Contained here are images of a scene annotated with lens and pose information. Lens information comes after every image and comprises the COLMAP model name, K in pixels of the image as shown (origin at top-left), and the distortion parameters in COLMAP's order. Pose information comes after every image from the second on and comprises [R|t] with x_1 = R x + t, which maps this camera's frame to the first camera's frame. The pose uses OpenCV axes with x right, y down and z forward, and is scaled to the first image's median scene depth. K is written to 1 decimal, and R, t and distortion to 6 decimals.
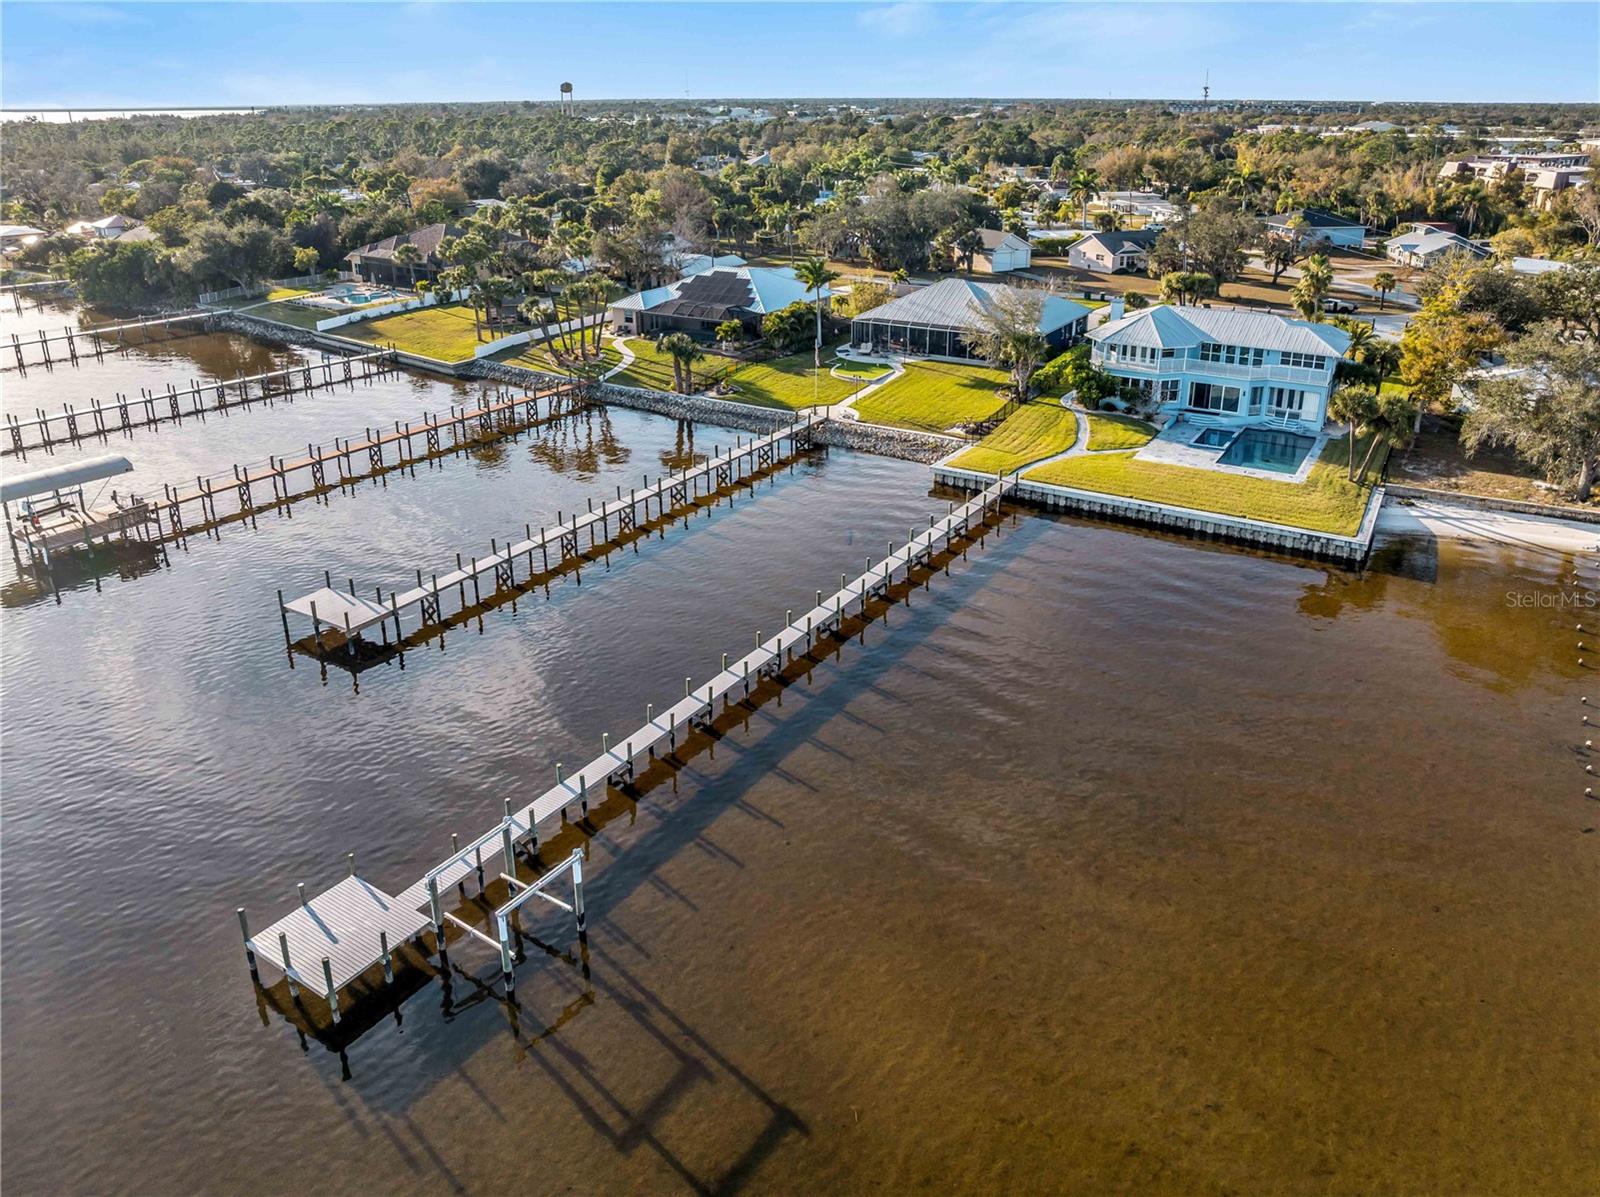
lens RADIAL K [[1091.4, 0, 800.1], [0, 1091.4, 467.5], [0, 0, 1]] dist [-0.008517, -0.069649]
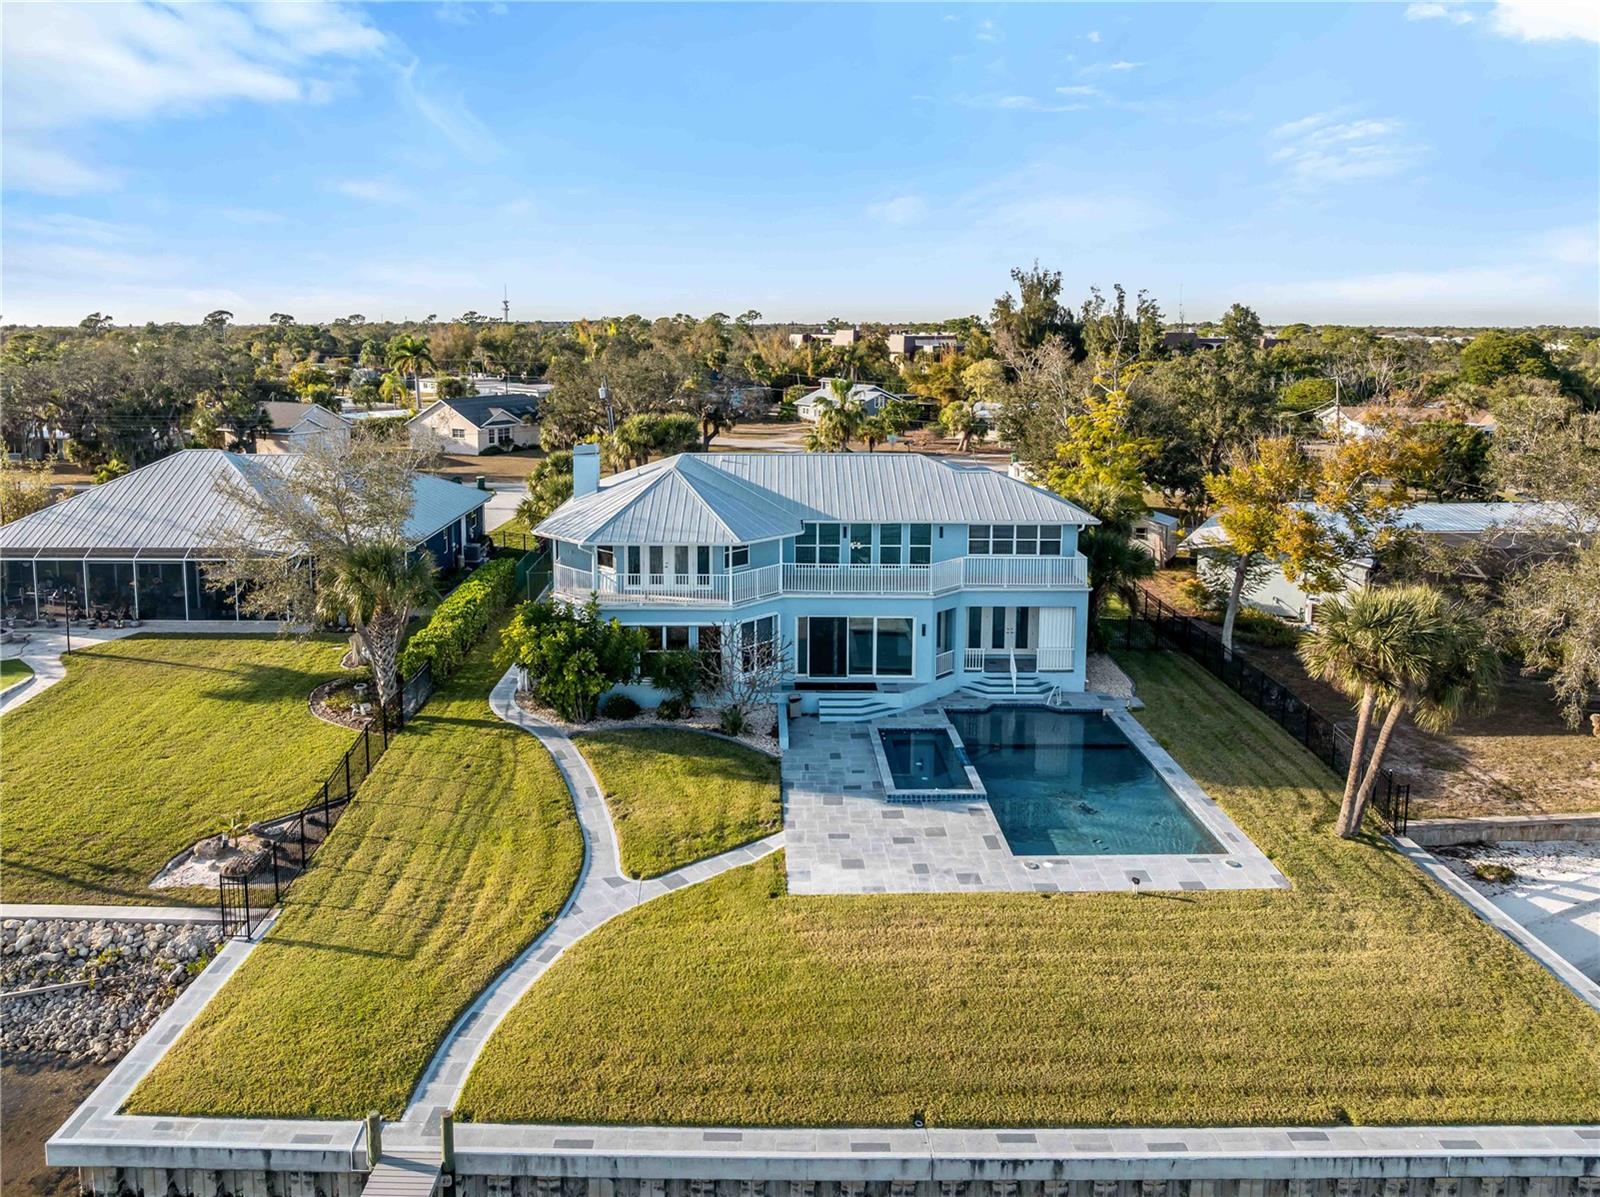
lens RADIAL K [[1162.1, 0, 757.6], [0, 1162.1, 464.0], [0, 0, 1]] dist [-0.027195, -0.003770]
pose [[0.850725, -0.058707, 0.522322, 0.115319], [0.161070, 0.975051, -0.152750, -0.070676], [-0.500323, 0.214079, 0.838956, 0.621212]]
